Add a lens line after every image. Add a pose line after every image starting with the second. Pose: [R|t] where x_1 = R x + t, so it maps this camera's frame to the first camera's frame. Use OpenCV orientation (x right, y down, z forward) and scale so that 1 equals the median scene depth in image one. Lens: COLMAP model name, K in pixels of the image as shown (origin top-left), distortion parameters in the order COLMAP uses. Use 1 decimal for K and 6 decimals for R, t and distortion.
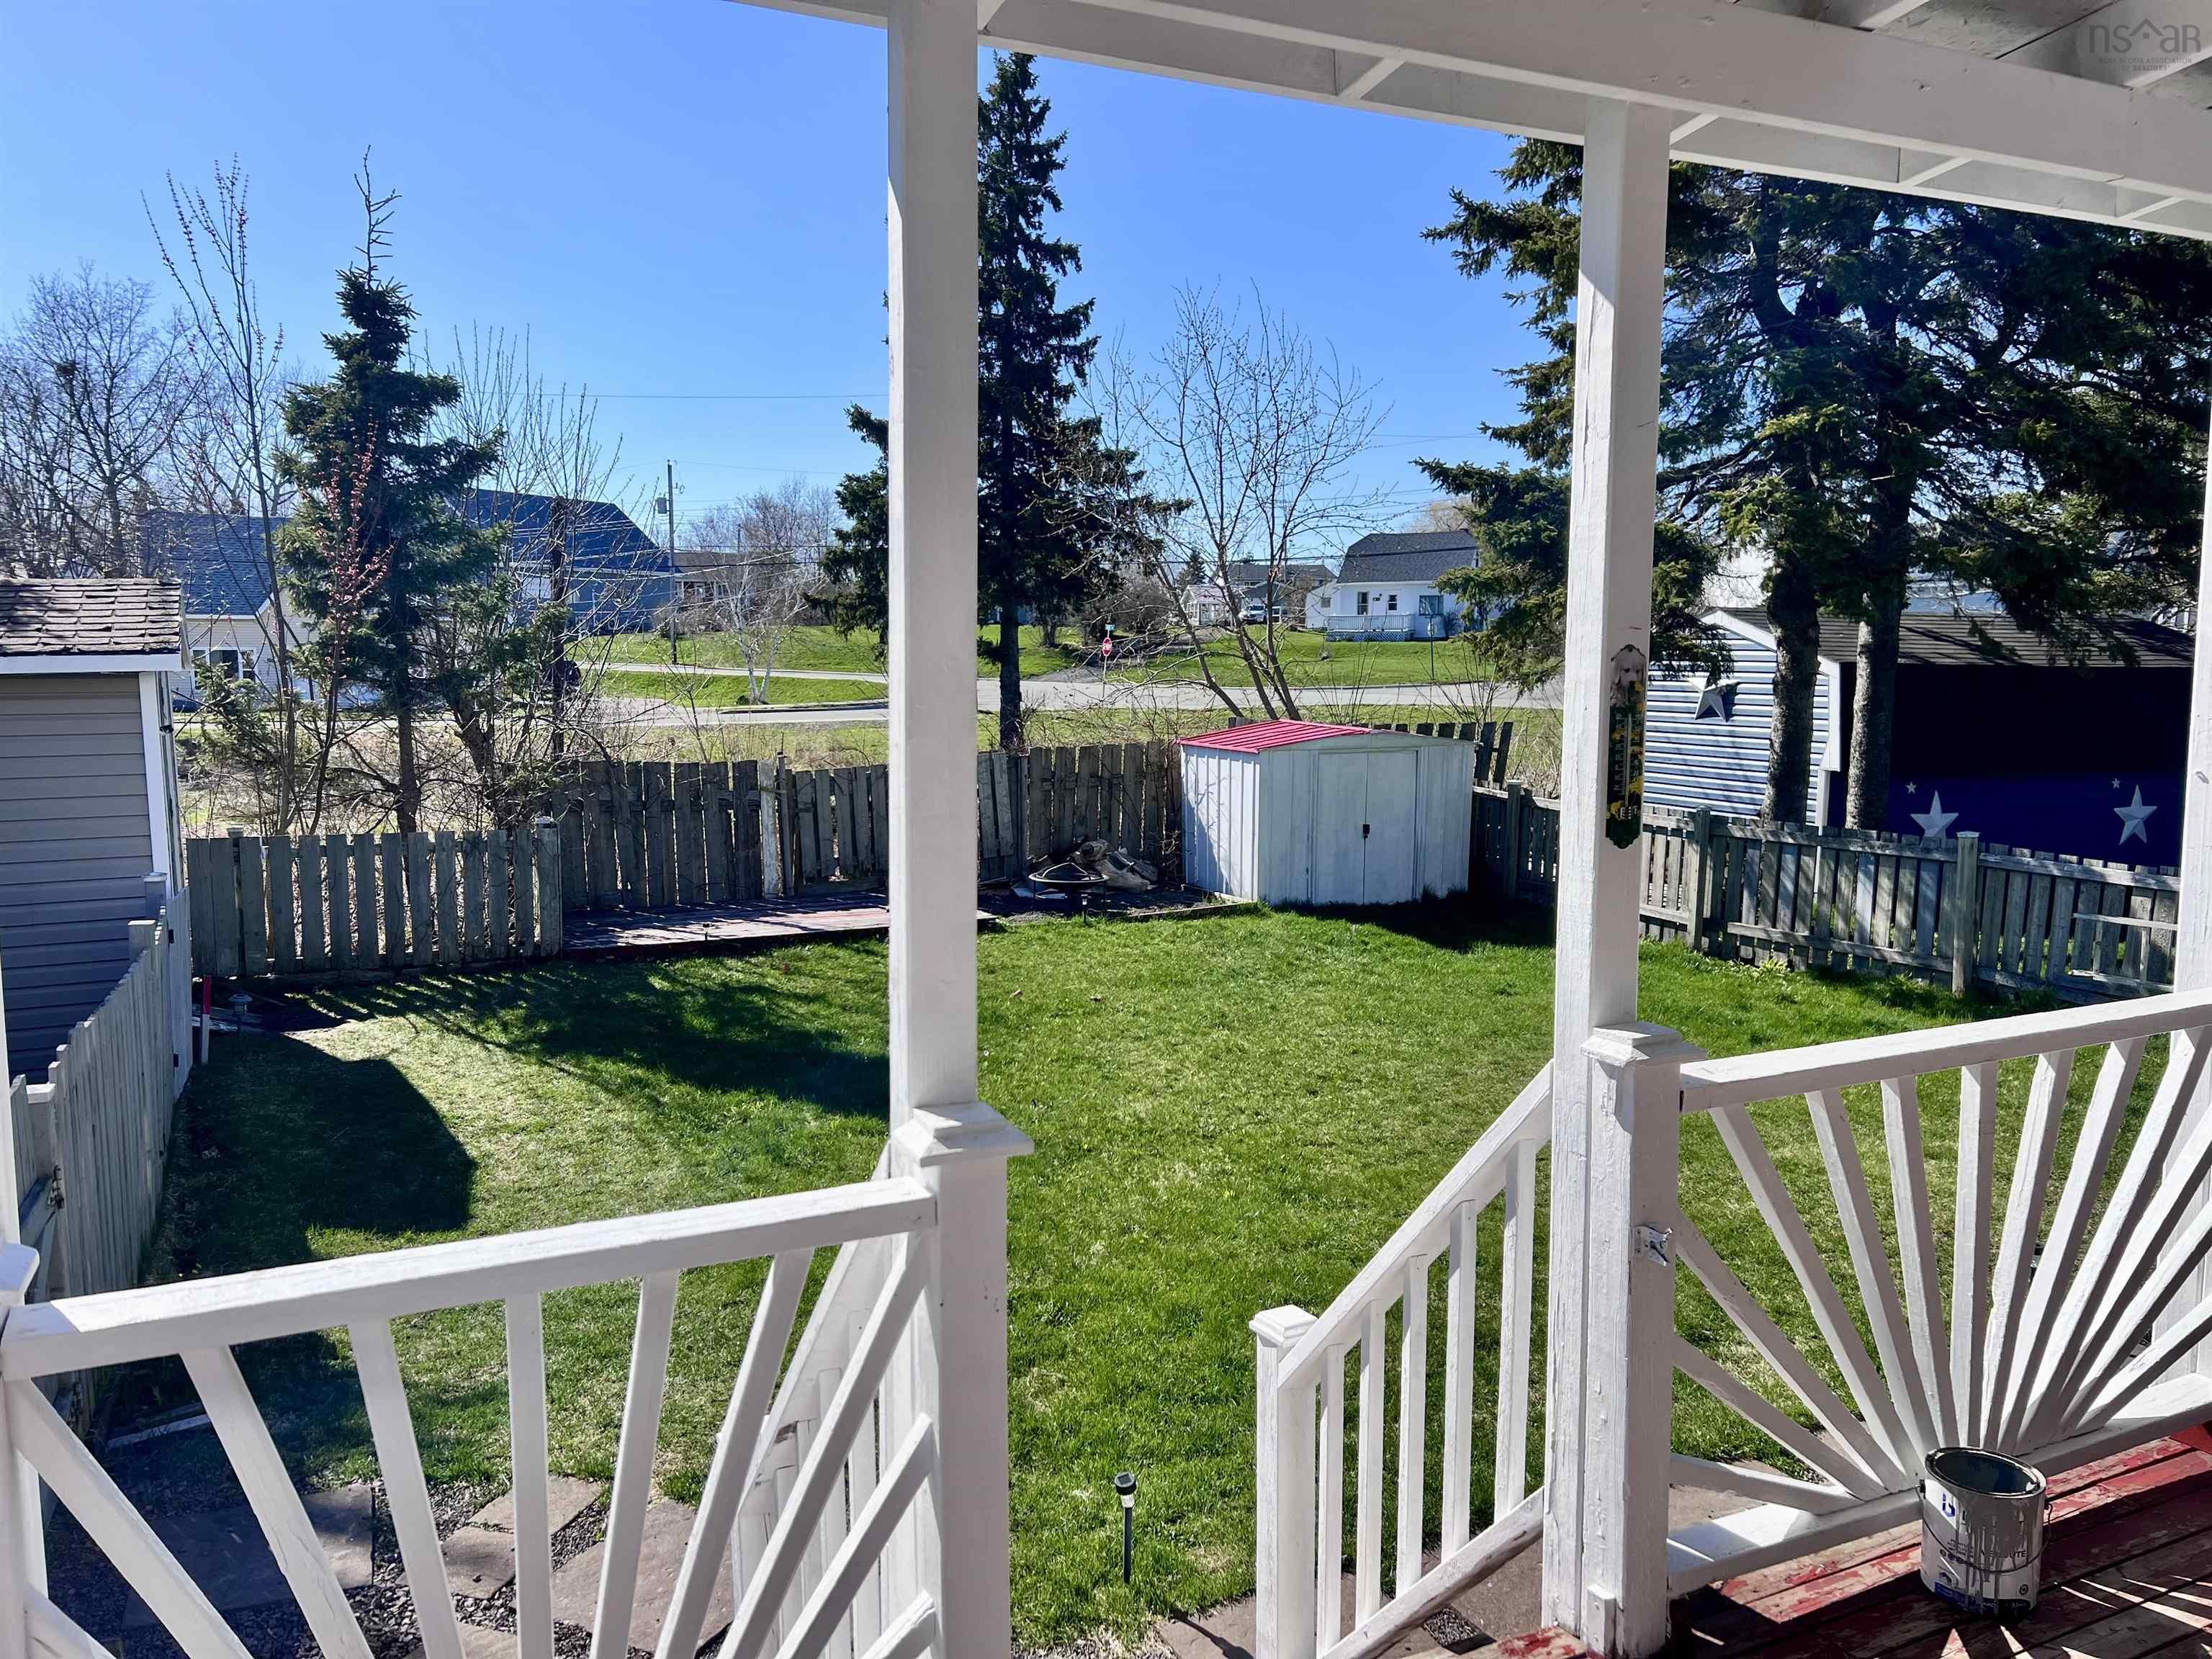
lens RADIAL K [[1675.0, 0, 1110.2], [0, 1675.0, 876.8], [0, 0, 1]] dist [0.085559, -0.126578]
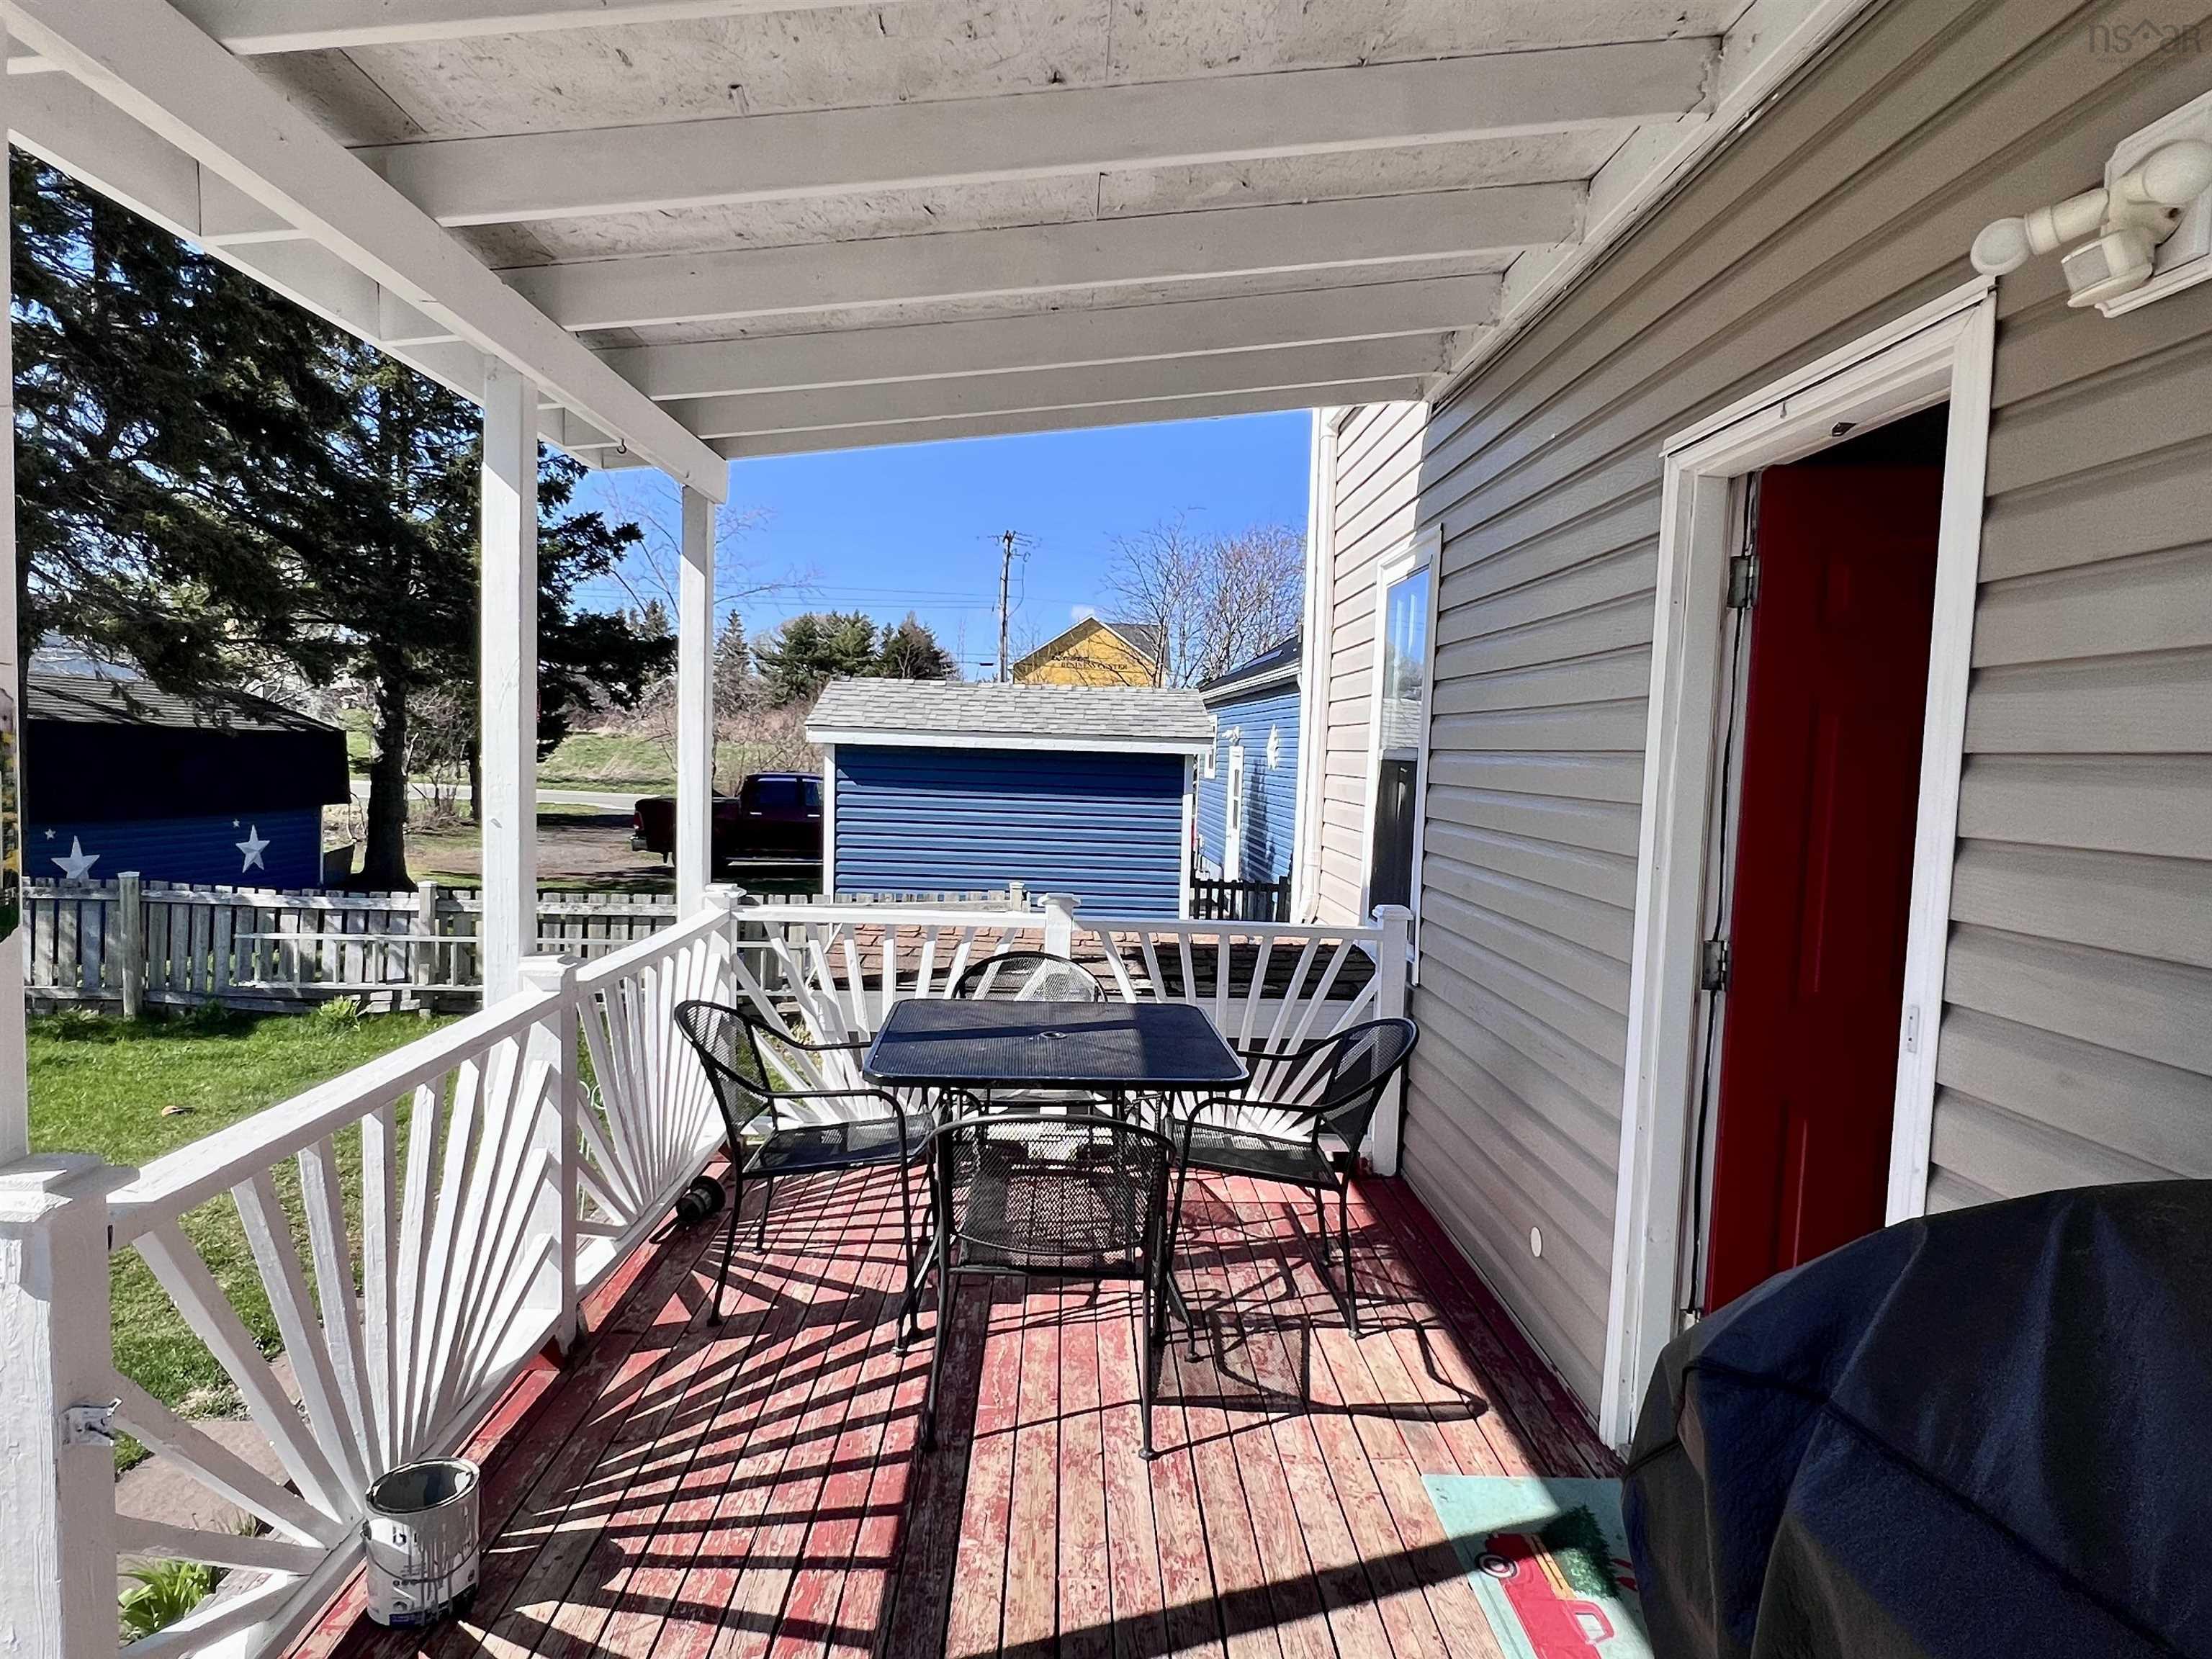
lens RADIAL K [[1306.3, 0, 1099.1], [0, 1306.3, 854.9], [0, 0, 1]] dist [0.002400, 0.000459]
pose [[0.417730, -0.057289, 0.906763, -0.005596], [0.082591, 0.996273, 0.024896, -0.005761], [-0.904810, 0.064490, 0.420904, 0.054095]]
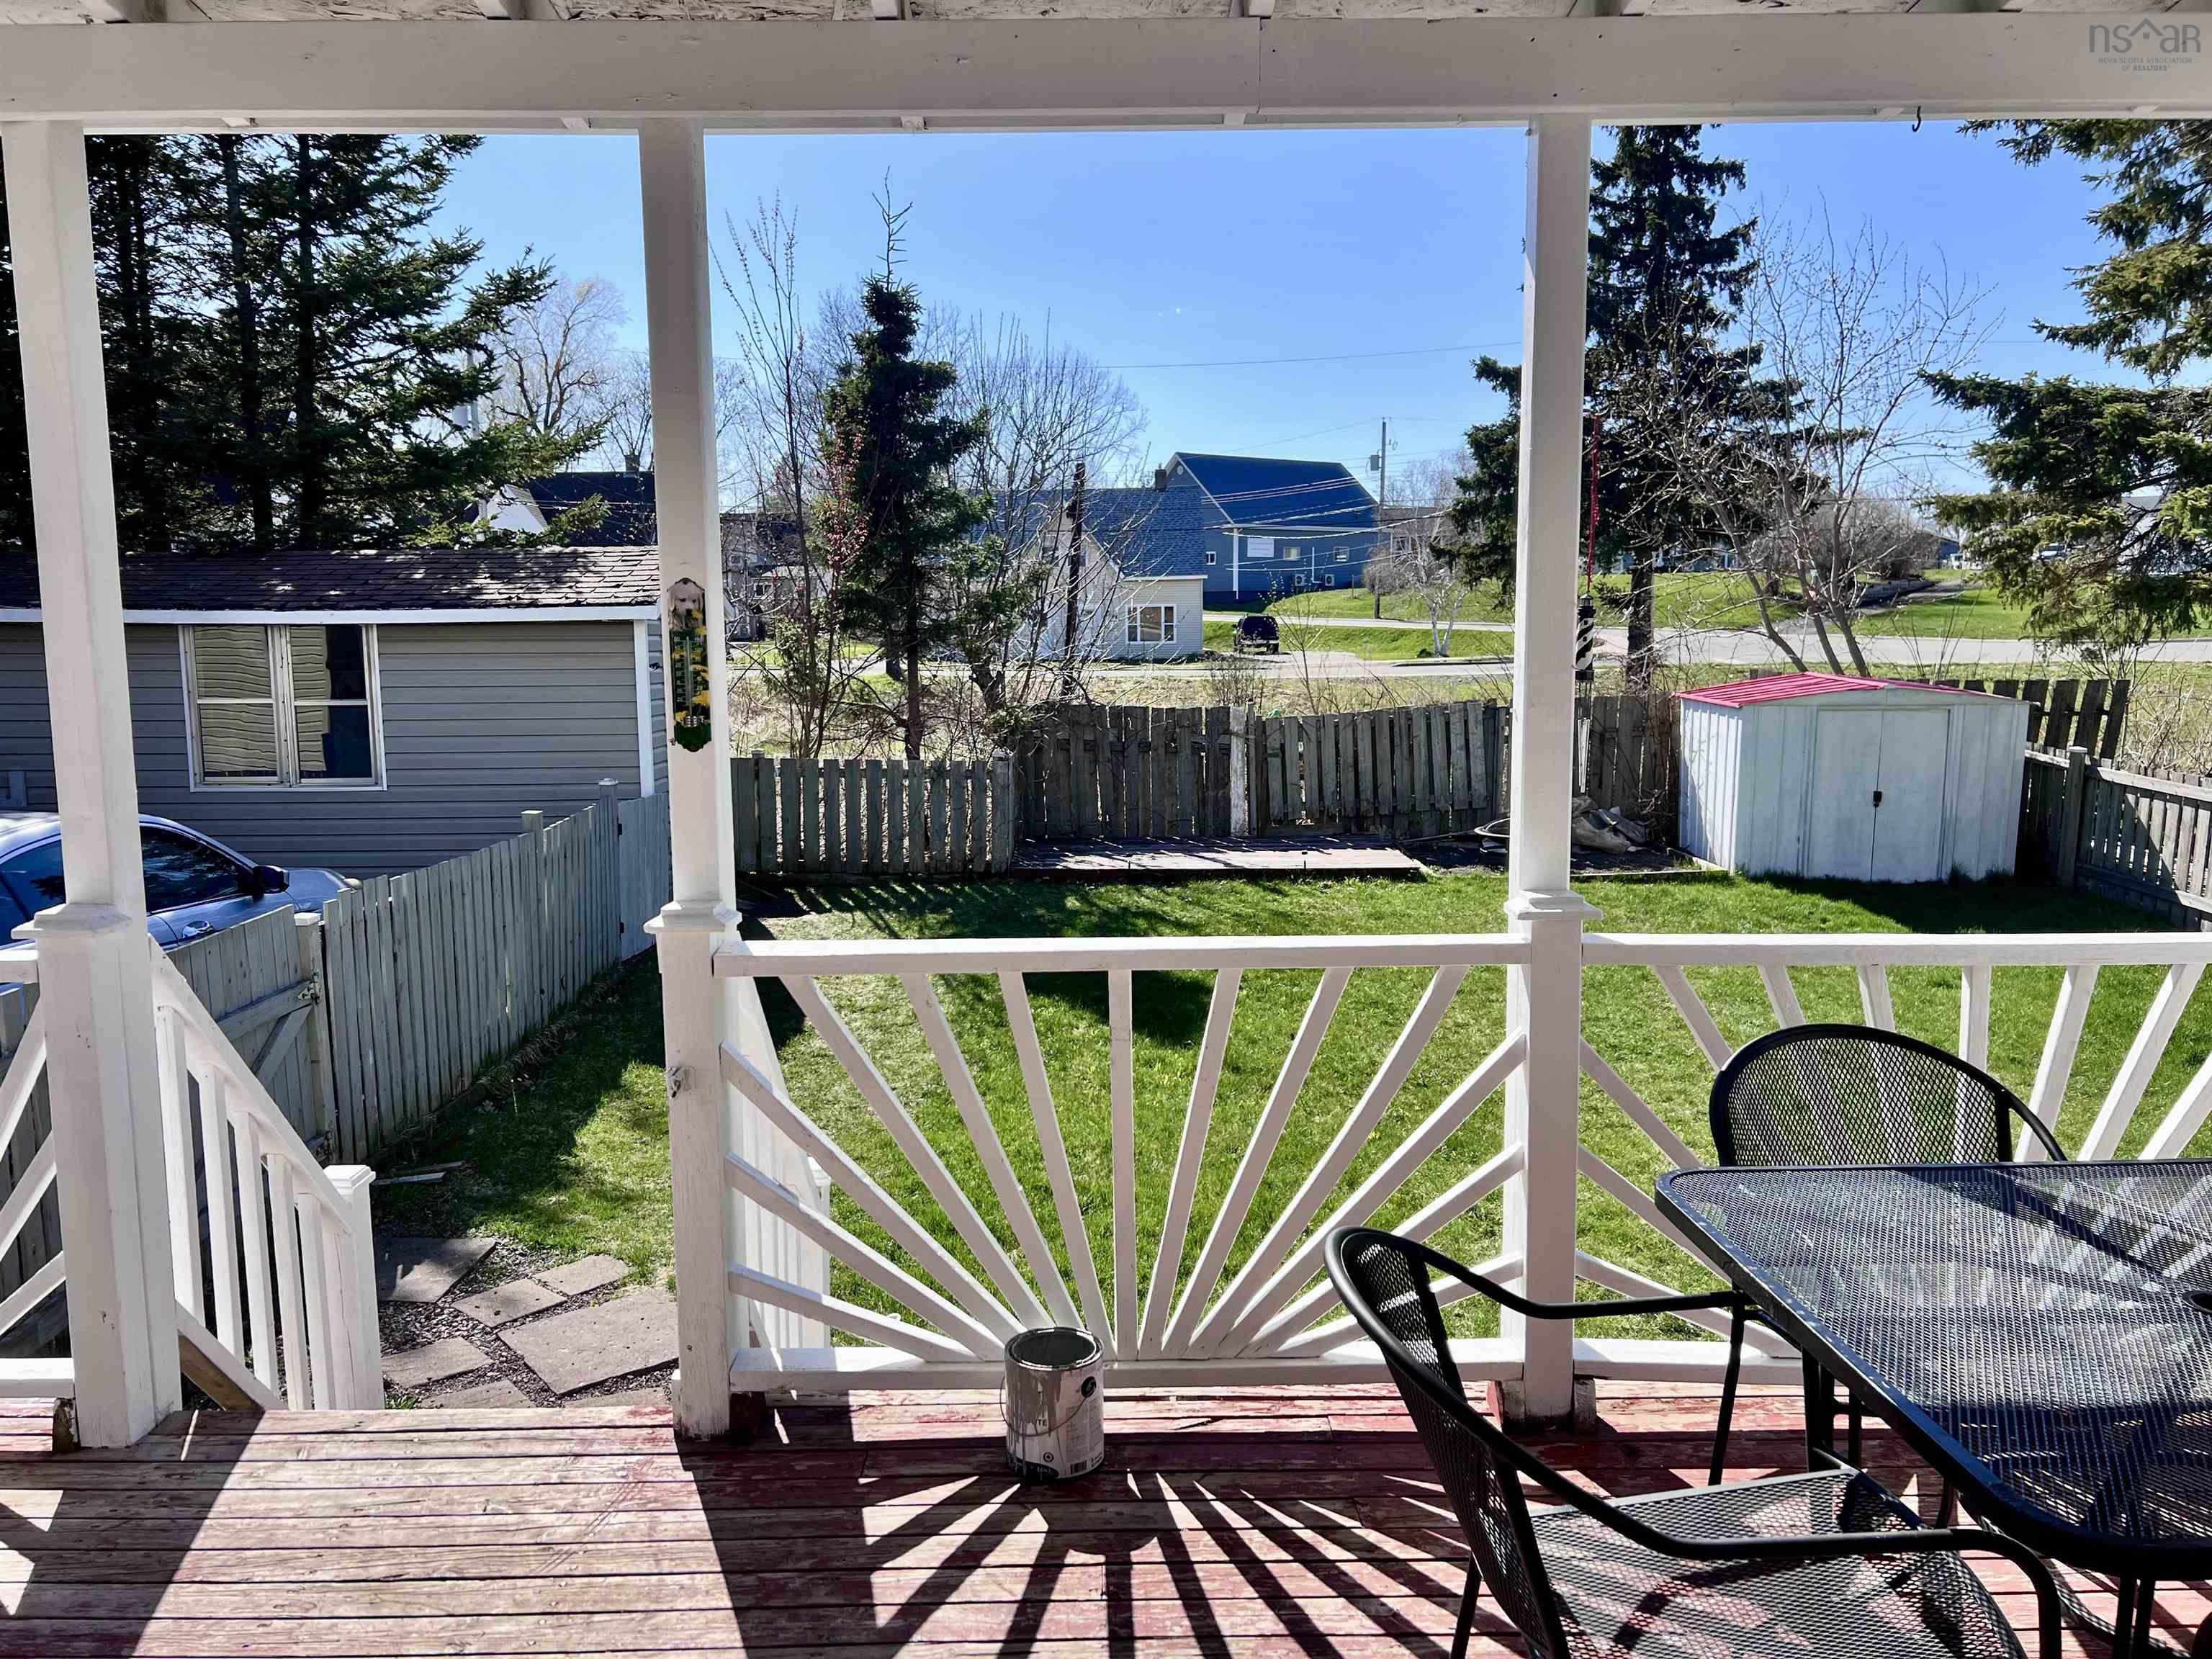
lens RADIAL K [[1675.0, 0, 1110.2], [0, 1675.0, 876.8], [0, 0, 1]] dist [0.085559, -0.126578]
pose [[0.904688, 0.064922, -0.421098, 0.214080], [-0.053662, 0.997815, 0.038550, 0.001562], [0.422681, -0.012278, 0.906195, 0.009851]]
